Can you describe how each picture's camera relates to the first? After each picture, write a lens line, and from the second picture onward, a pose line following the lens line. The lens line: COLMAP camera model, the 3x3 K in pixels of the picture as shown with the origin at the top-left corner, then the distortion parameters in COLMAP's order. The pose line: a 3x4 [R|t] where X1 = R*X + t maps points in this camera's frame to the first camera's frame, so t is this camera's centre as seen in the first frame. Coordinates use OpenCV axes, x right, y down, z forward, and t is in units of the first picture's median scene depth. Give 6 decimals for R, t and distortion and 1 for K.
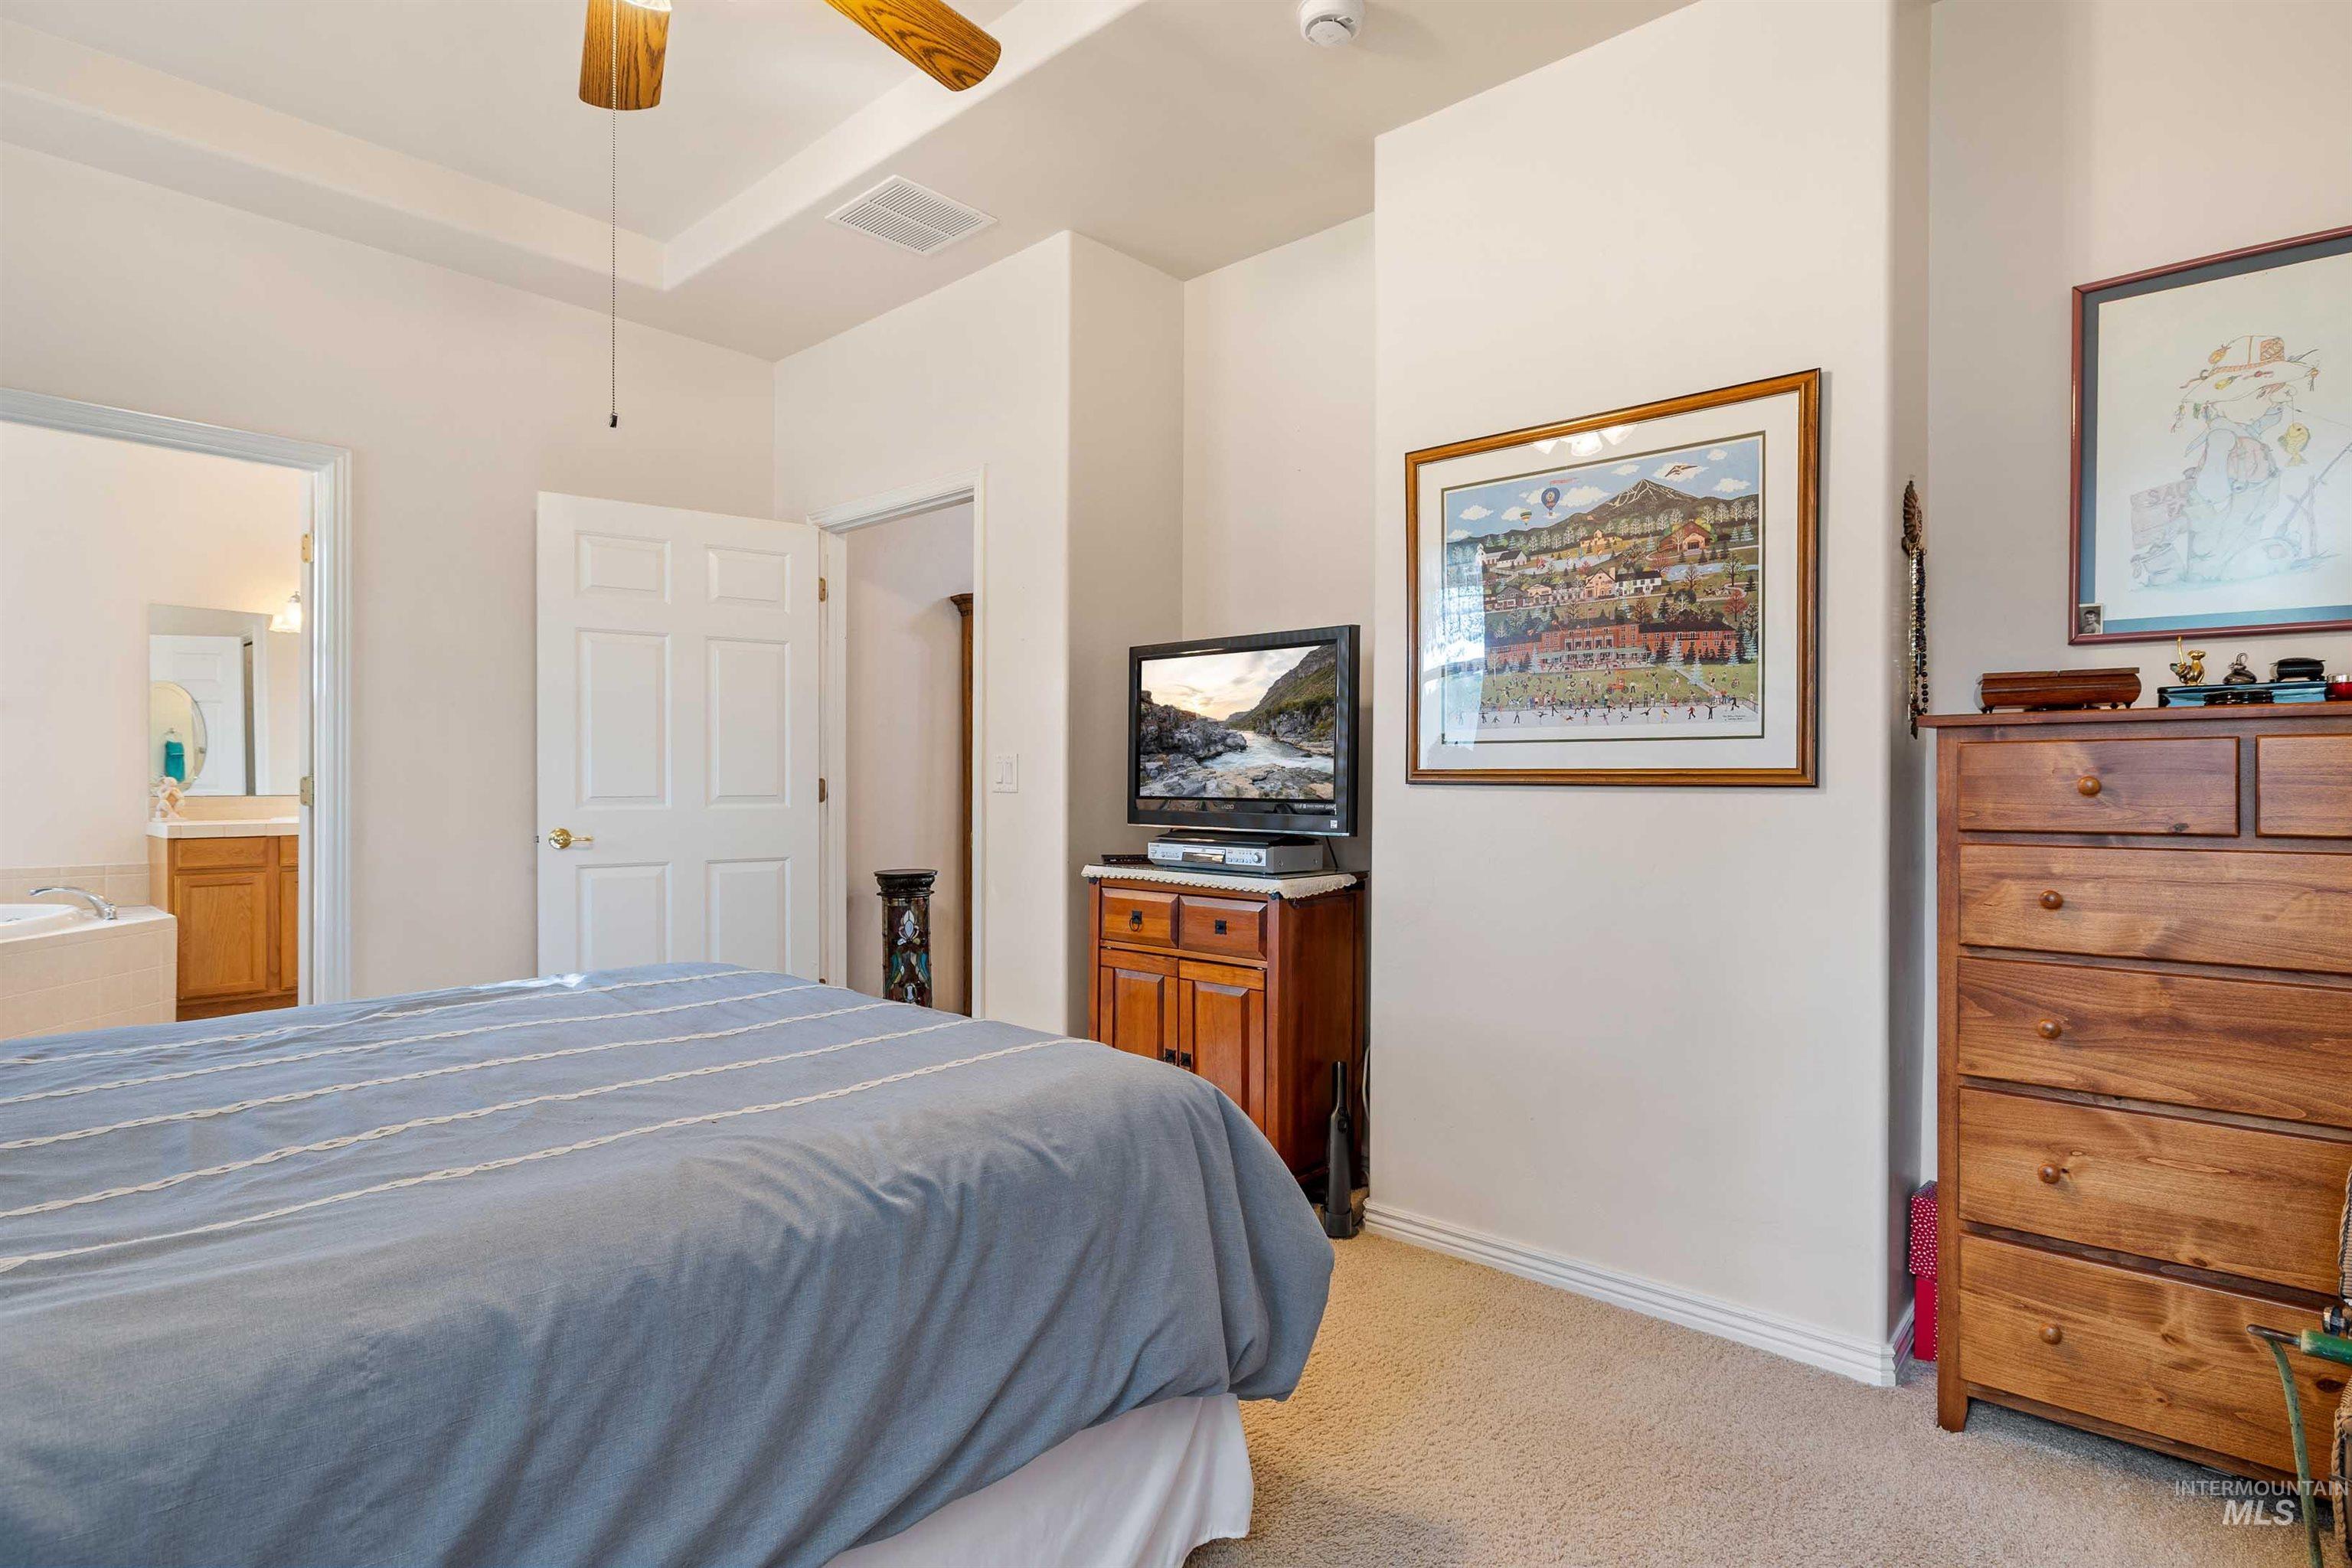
lens RADIAL K [[1200.2, 0, 1195.8], [0, 1200.2, 775.0], [0, 0, 1]] dist [0.002811, 0.001463]
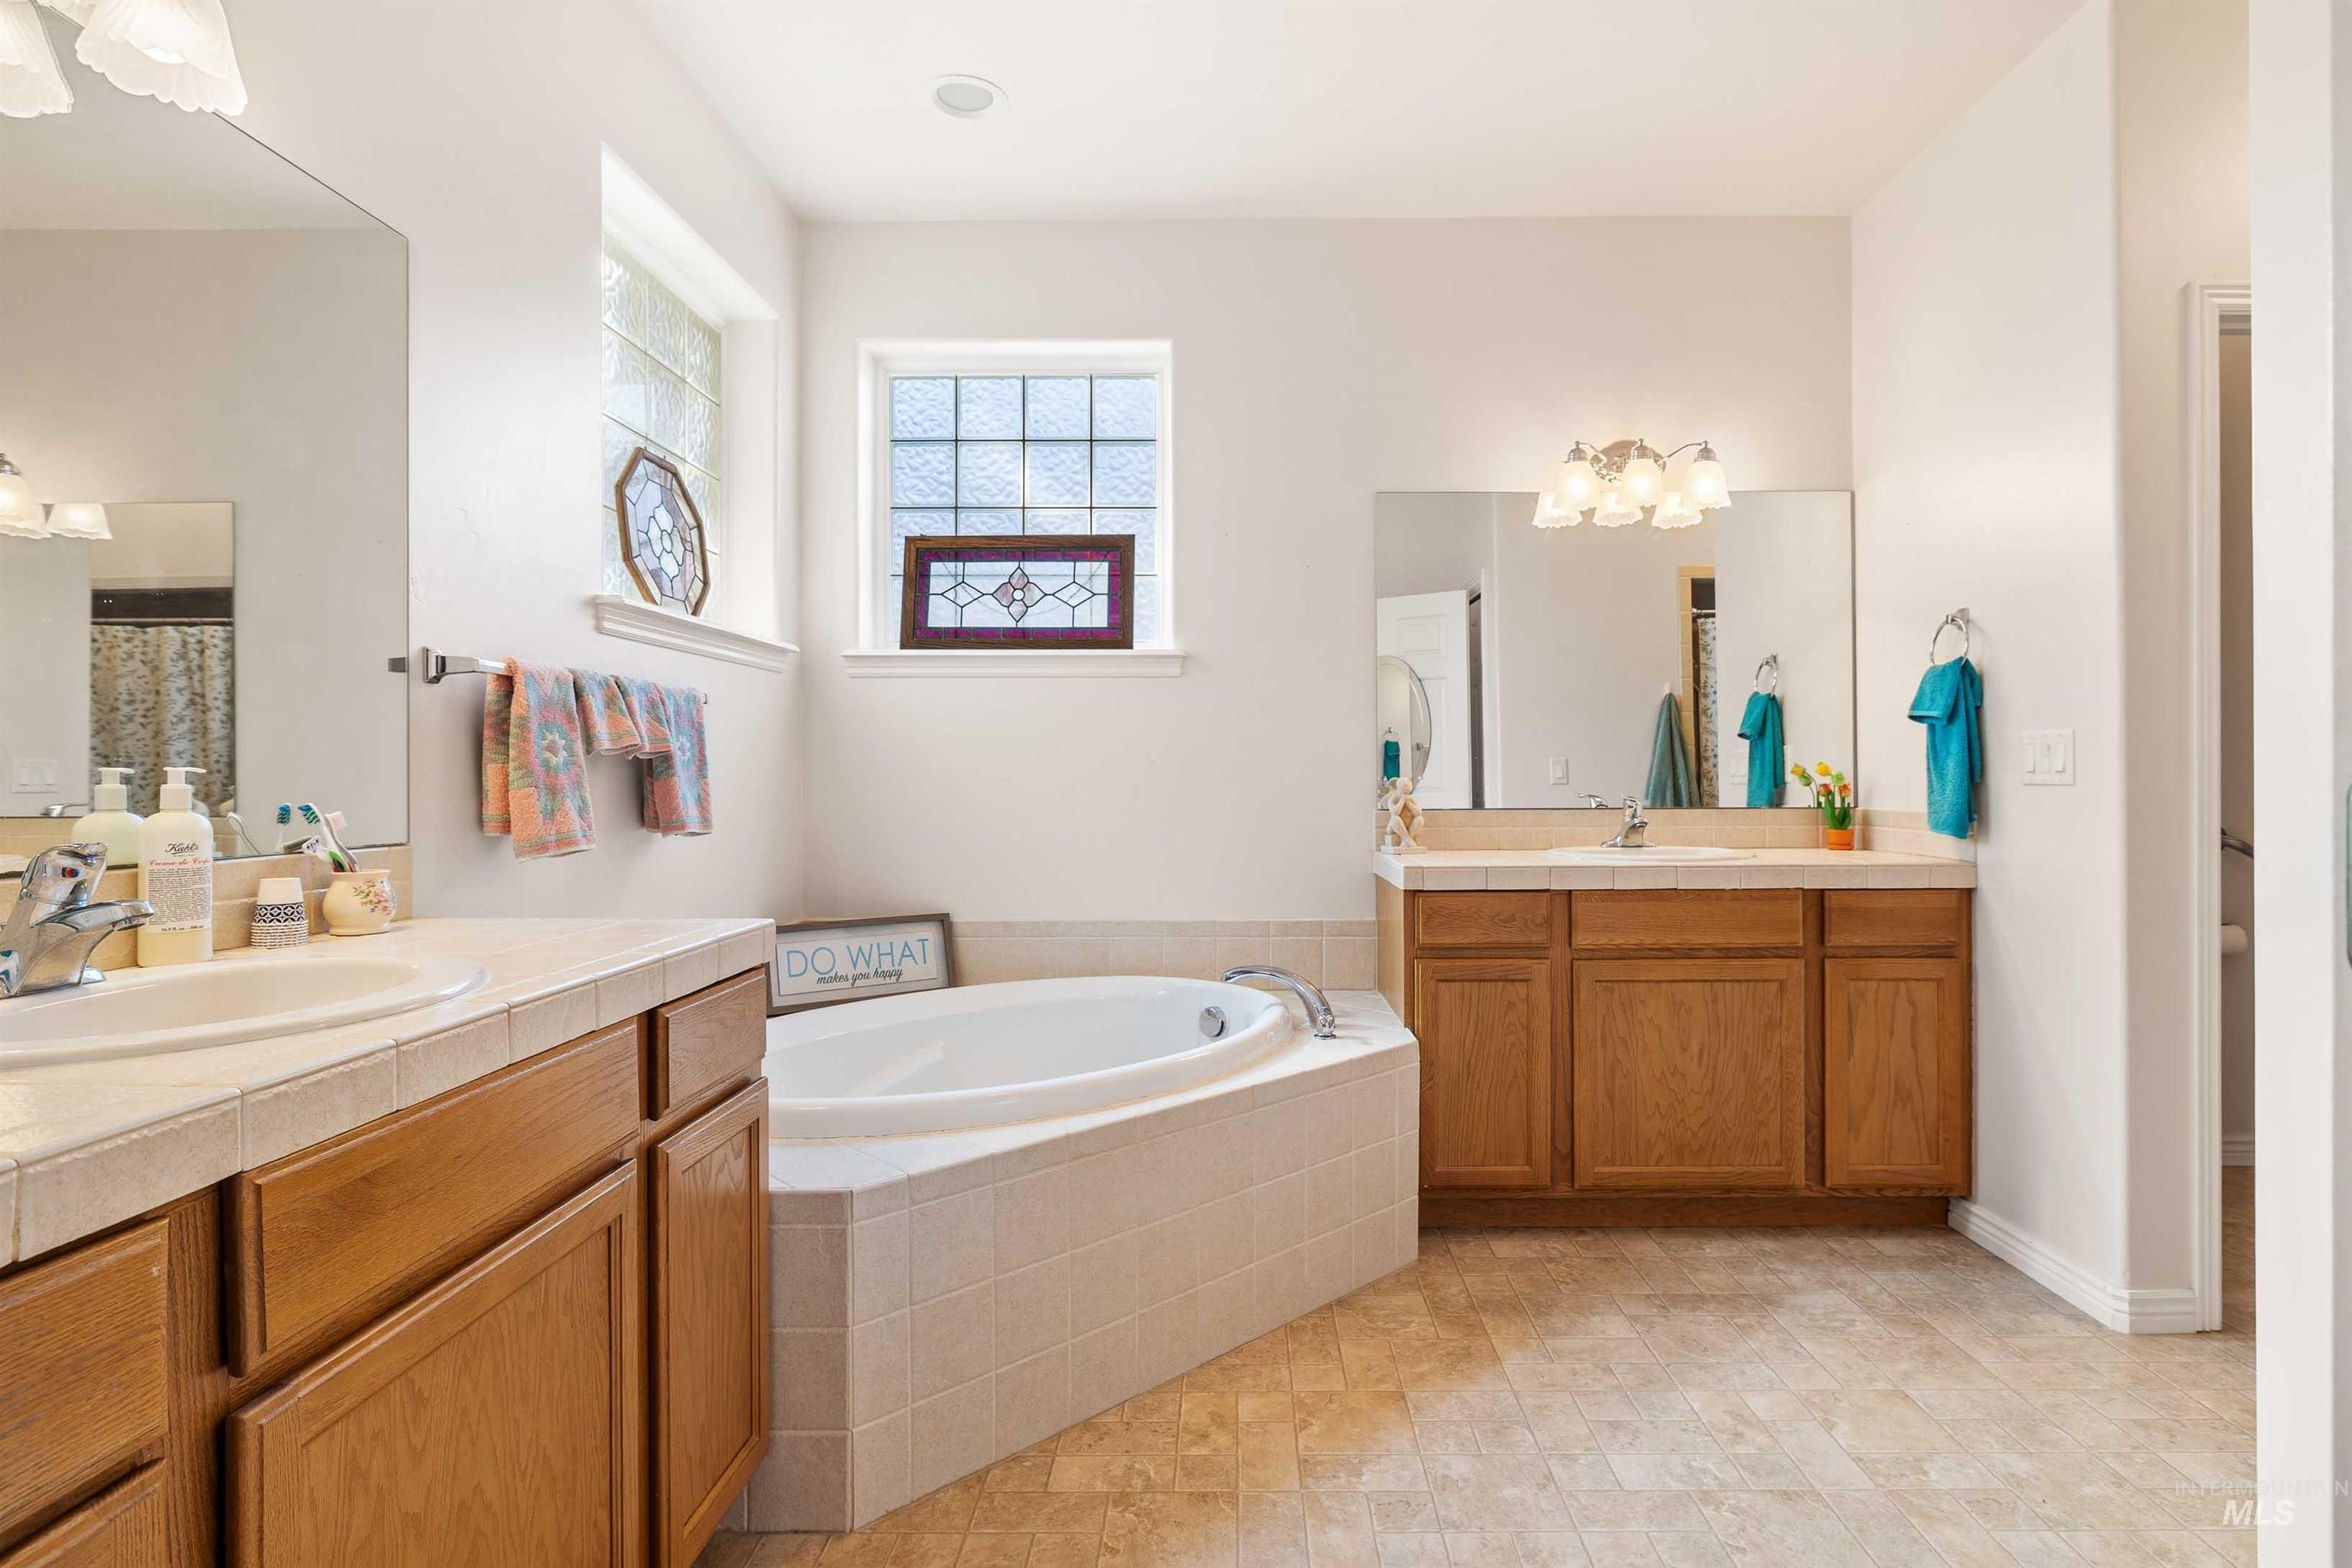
lens RADIAL K [[1200.2, 0, 1185.7], [0, 1200.2, 785.9], [0, 0, 1]] dist [0.002811, 0.001463]
pose [[0.651276, -0.001382, -0.758840, -0.484201], [-0.000065, 0.999998, -0.001877, 0.006922], [0.758841, 0.001271, 0.651275, 0.545922]]
